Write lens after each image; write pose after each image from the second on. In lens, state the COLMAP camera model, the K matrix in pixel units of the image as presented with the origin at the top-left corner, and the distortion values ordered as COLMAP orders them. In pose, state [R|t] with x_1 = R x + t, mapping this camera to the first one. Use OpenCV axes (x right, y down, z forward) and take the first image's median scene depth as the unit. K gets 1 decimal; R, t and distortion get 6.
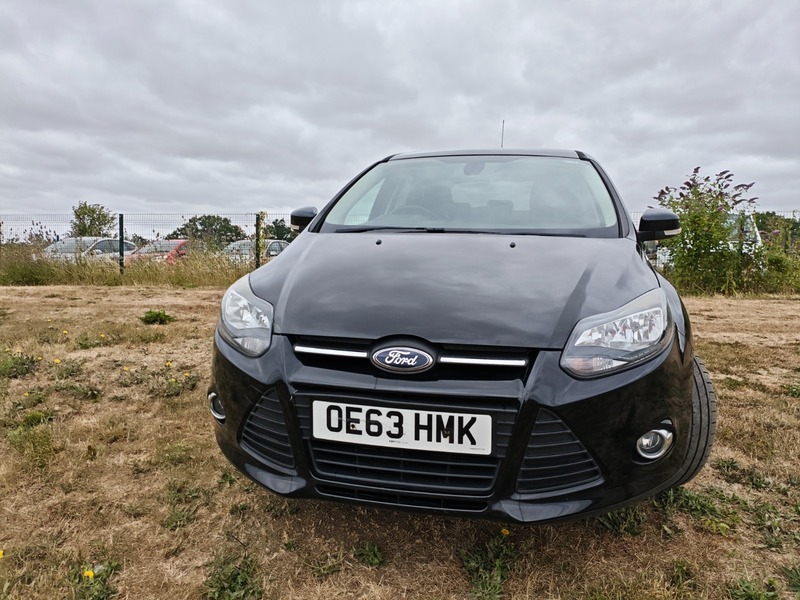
lens RADIAL K [[639.5, 0, 406.4], [0, 639.5, 295.2], [0, 0, 1]] dist [0.048003, -0.053673]
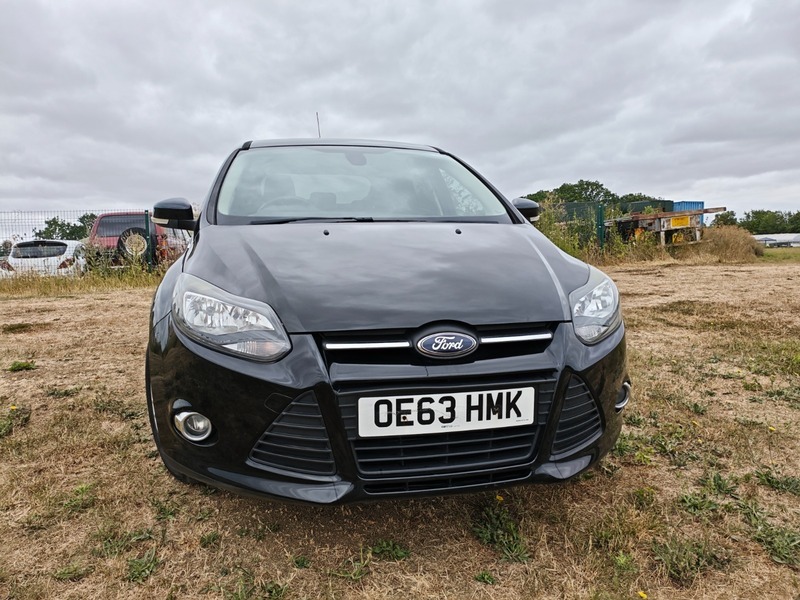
lens RADIAL K [[639.5, 0, 401.1], [0, 639.5, 298.6], [0, 0, 1]] dist [0.048003, -0.053673]
pose [[0.903741, -0.074134, 0.421611, -0.412294], [0.069426, 0.997234, 0.026531, -0.002644], [-0.422411, 0.005294, 0.906389, 0.099237]]
